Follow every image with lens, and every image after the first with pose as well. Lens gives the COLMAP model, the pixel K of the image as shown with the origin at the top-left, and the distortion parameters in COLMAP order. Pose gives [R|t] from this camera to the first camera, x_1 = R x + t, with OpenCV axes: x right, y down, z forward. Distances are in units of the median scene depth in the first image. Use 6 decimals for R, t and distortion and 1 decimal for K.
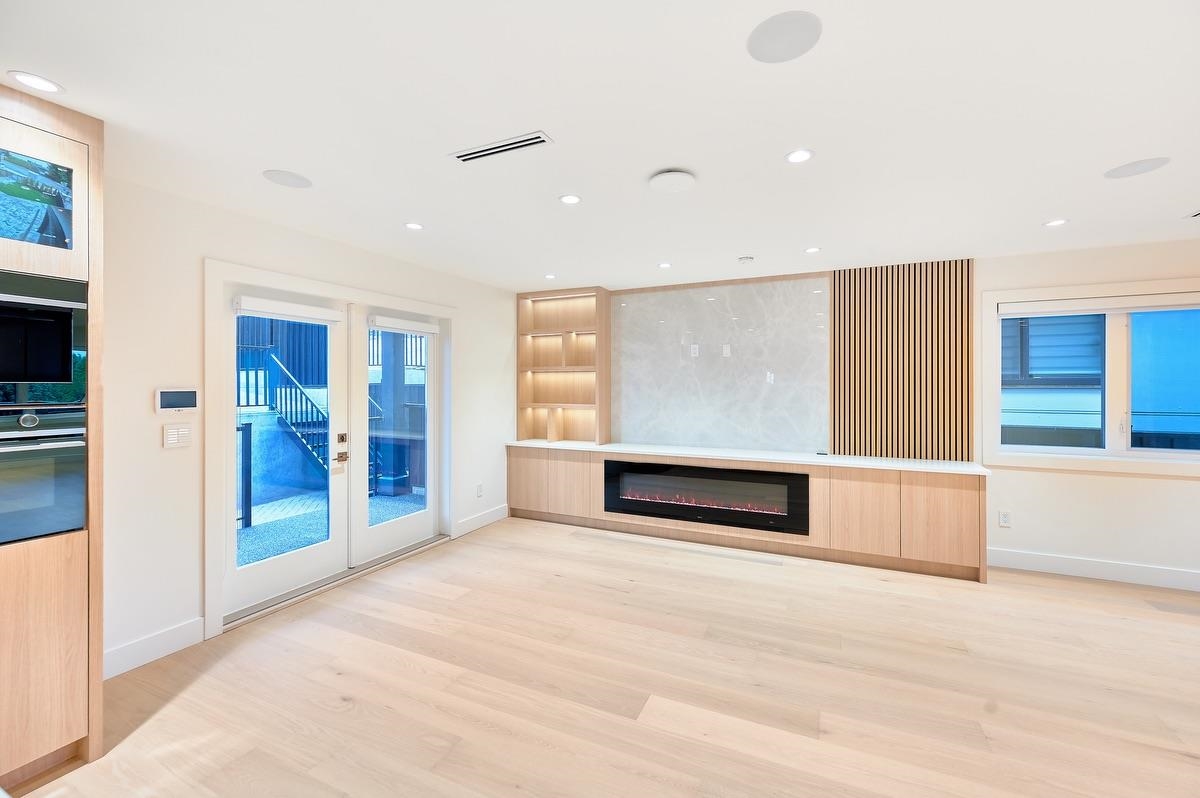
lens RADIAL K [[483.4, 0, 610.9], [0, 483.4, 380.6], [0, 0, 1]] dist [0.000467, 0.000148]
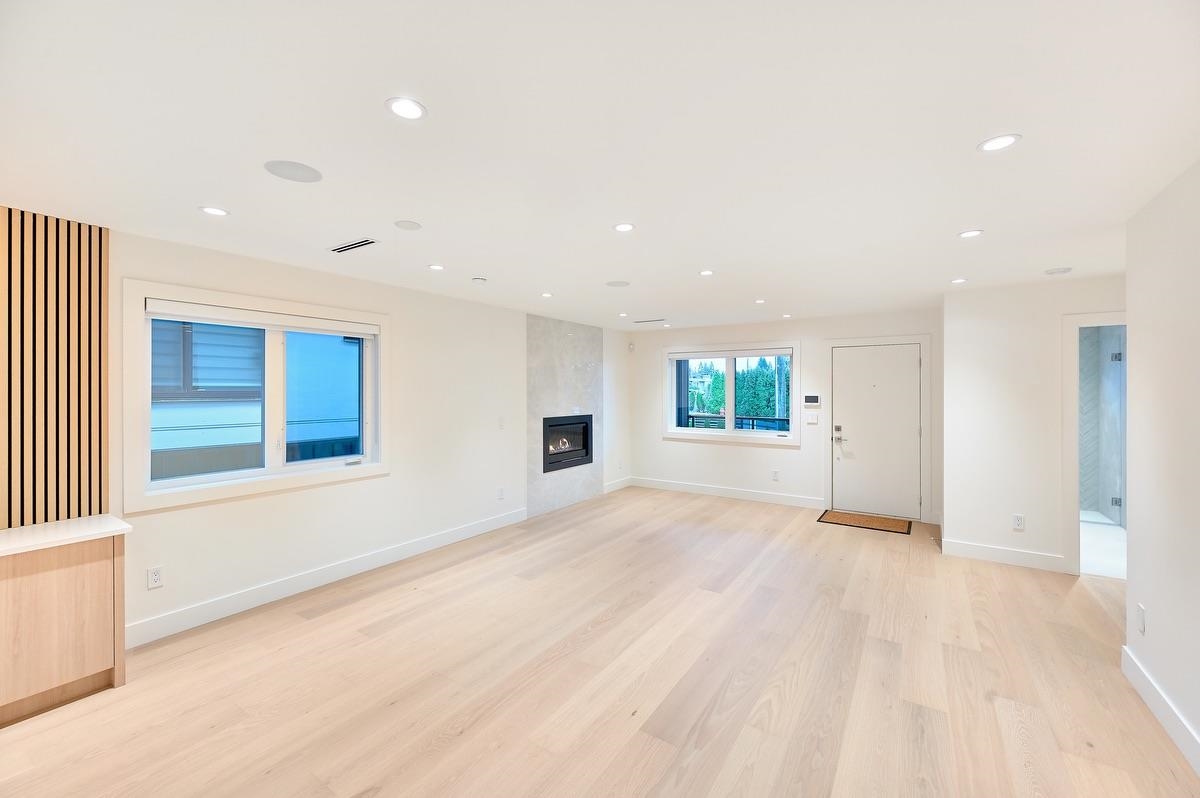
lens RADIAL K [[478.9, 0, 599.2], [0, 478.9, 391.9], [0, 0, 1]] dist [-0.005380, -0.000284]
pose [[0.162390, -0.004644, 0.986716, 0.187697], [-0.007286, 0.999956, 0.005905, -0.022220], [-0.986700, -0.008149, 0.162349, 0.184747]]
